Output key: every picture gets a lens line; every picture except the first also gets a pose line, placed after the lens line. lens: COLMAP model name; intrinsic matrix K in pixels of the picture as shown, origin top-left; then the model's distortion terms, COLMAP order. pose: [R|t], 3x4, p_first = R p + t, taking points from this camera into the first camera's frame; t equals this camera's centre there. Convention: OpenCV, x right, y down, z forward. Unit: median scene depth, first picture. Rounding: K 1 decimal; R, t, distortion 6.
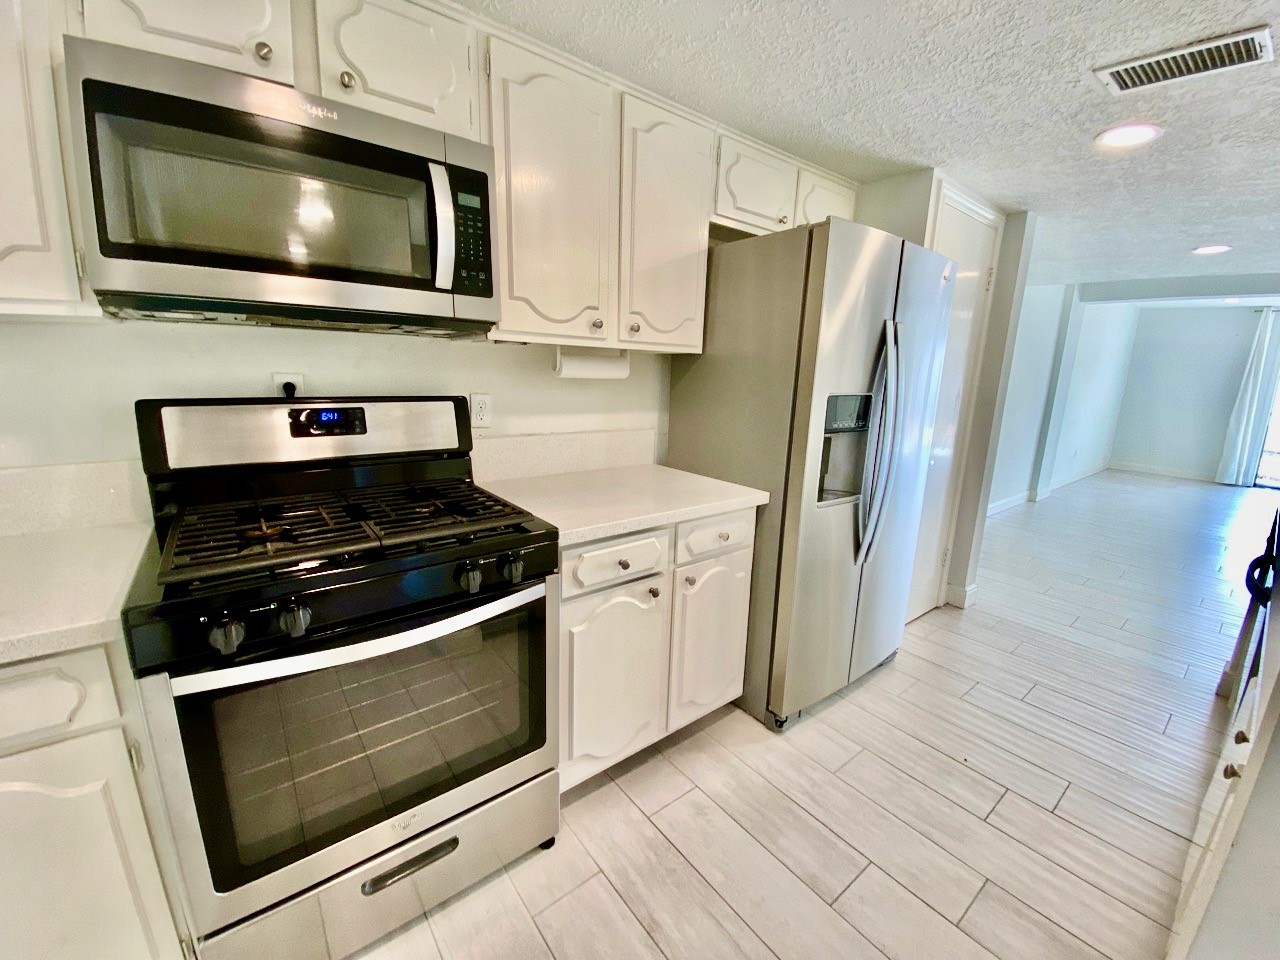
lens RADIAL K [[515.1, 0, 643.7], [0, 515.1, 480.7], [0, 0, 1]] dist [0.021435, -0.019978]
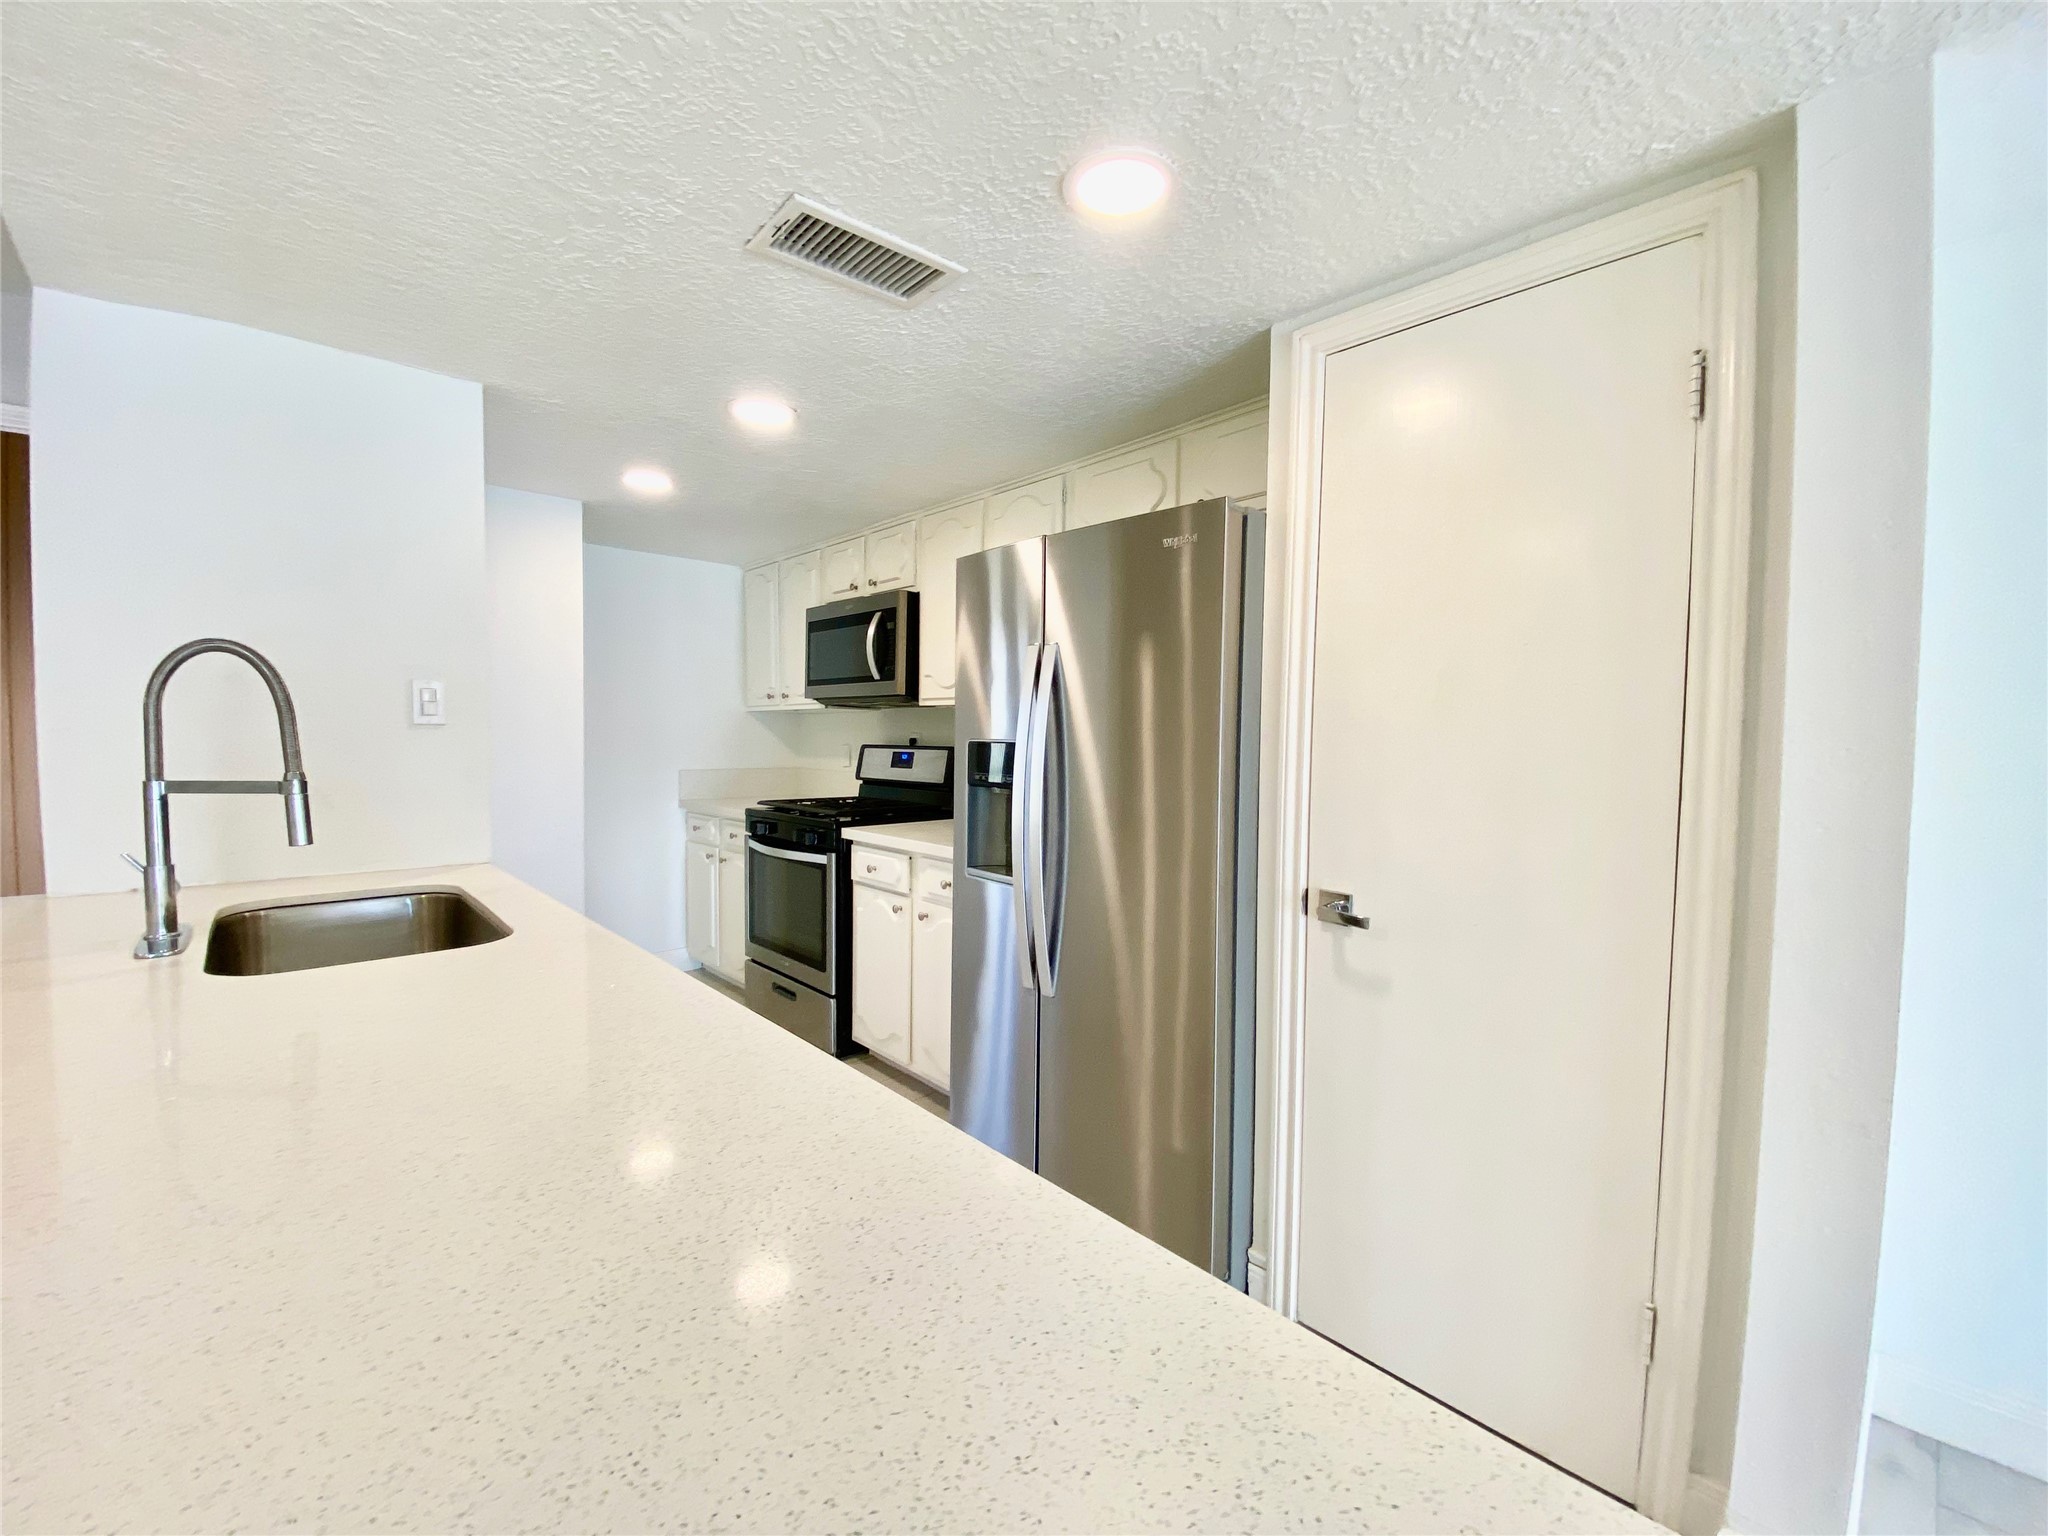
lens RADIAL K [[824.1, 0, 1030.0], [0, 824.1, 769.0], [0, 0, 1]] dist [0.021435, -0.019978]
pose [[0.081288, 0.009147, -0.996649, 2.172068], [-0.223312, 0.974703, -0.009268, -0.158496], [0.971352, 0.223317, 0.081274, 1.238698]]
